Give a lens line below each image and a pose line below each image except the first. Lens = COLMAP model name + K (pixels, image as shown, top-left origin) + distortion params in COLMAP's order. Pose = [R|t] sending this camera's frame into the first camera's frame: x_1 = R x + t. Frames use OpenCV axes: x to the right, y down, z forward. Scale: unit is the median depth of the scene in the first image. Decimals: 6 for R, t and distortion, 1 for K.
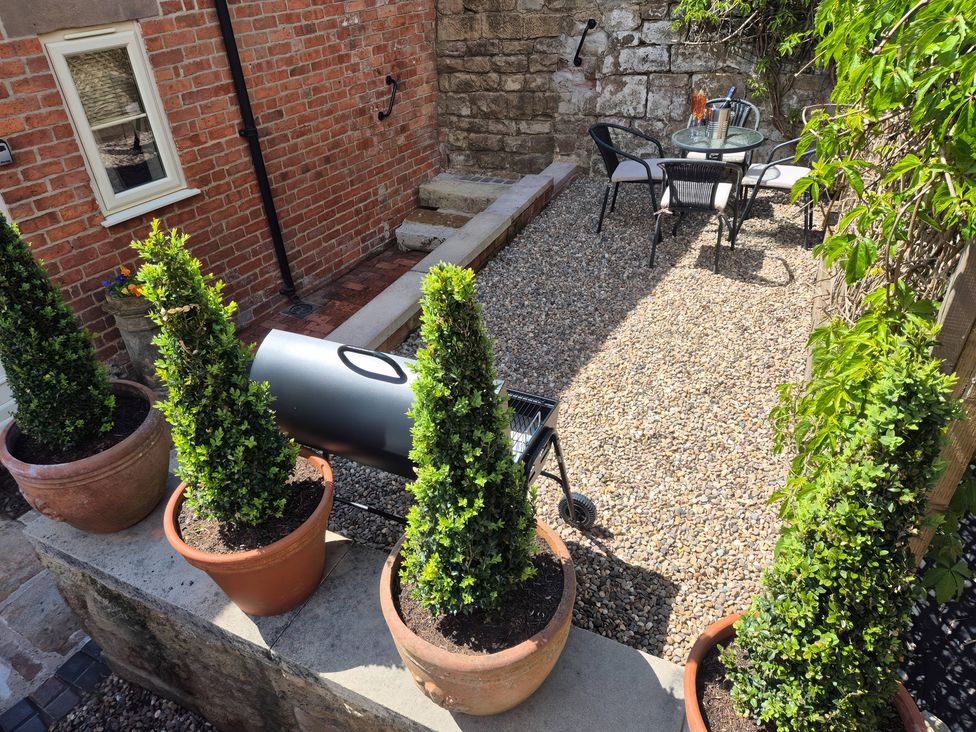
lens RADIAL K [[656.1, 0, 485.5], [0, 656.1, 372.8], [0, 0, 1]] dist [0.080125, -0.078188]
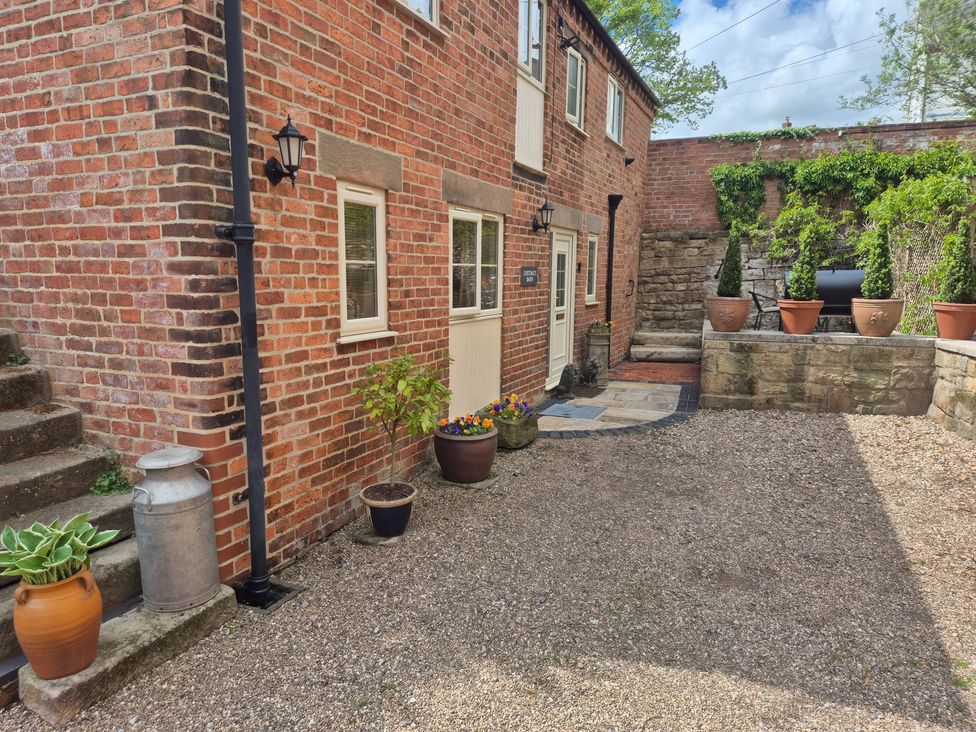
lens RADIAL K [[656.1, 0, 471.0], [0, 656.1, 371.8], [0, 0, 1]] dist [0.080125, -0.078188]
pose [[0.993560, 0.026849, 0.110085, -0.841566], [0.024278, 0.898518, -0.438264, 0.695066], [-0.110680, 0.438114, 0.892080, -0.649275]]
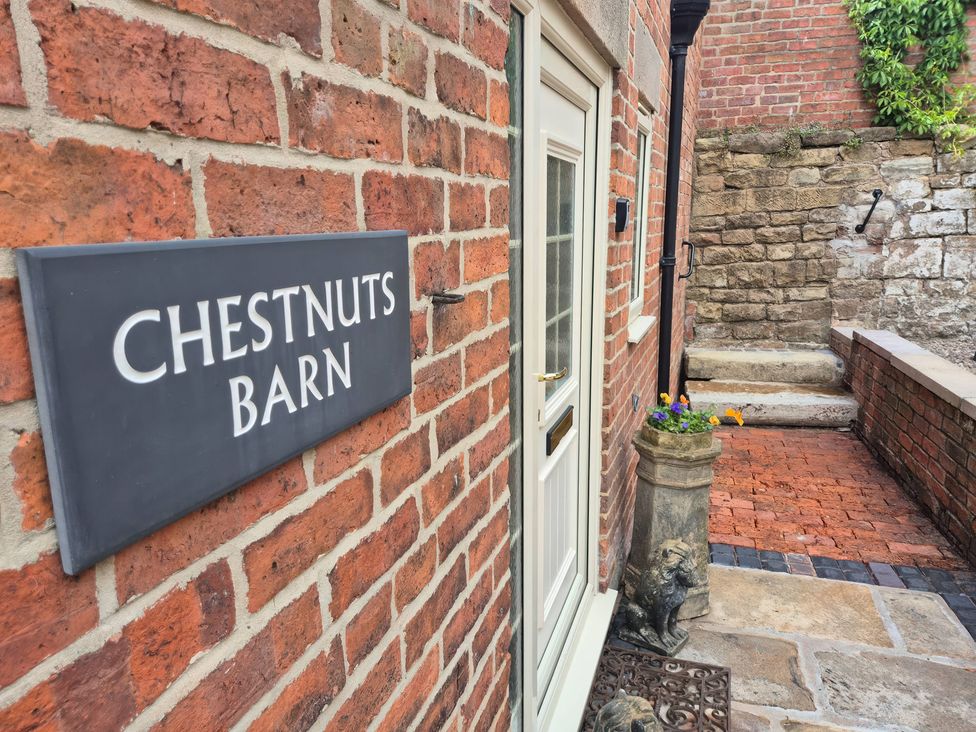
lens RADIAL K [[656.1, 0, 478.3], [0, 656.1, 362.2], [0, 0, 1]] dist [0.080125, -0.078188]
pose [[0.982196, -0.016586, 0.187127, -0.590821], [0.087045, 0.922895, -0.375084, 0.036187], [-0.166478, 0.384695, 0.907907, 0.265763]]
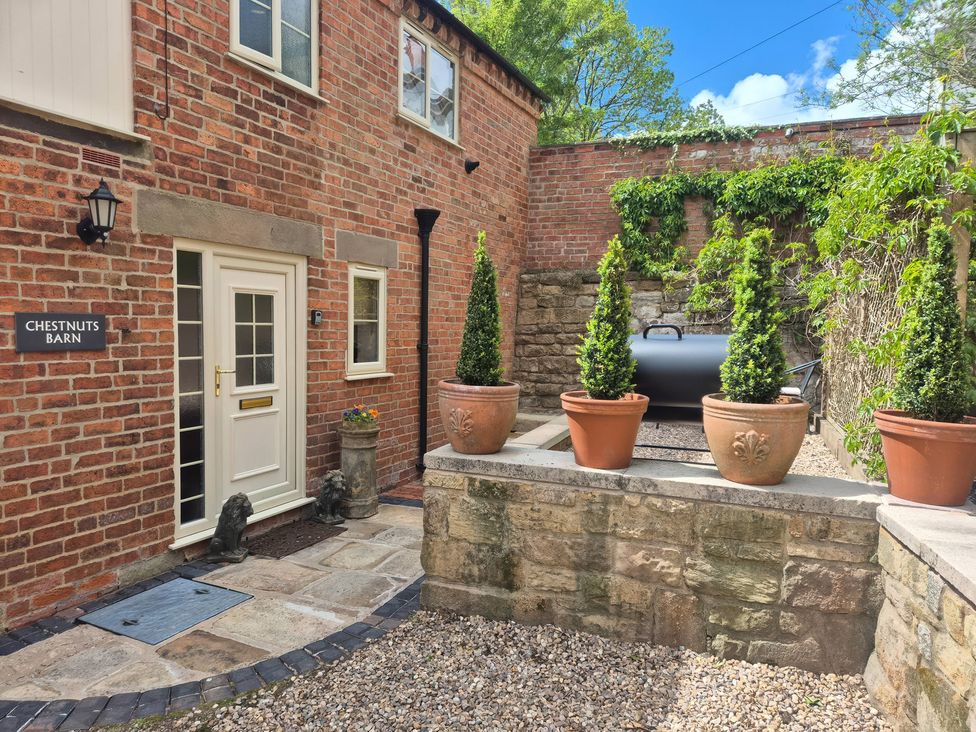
lens RADIAL K [[656.1, 0, 487.0], [0, 656.1, 377.2], [0, 0, 1]] dist [0.080125, -0.078188]
pose [[0.995099, 0.053042, 0.083459, -0.262949], [-0.004345, 0.866616, -0.498956, 0.332589], [-0.098793, 0.496148, 0.862599, -0.181854]]
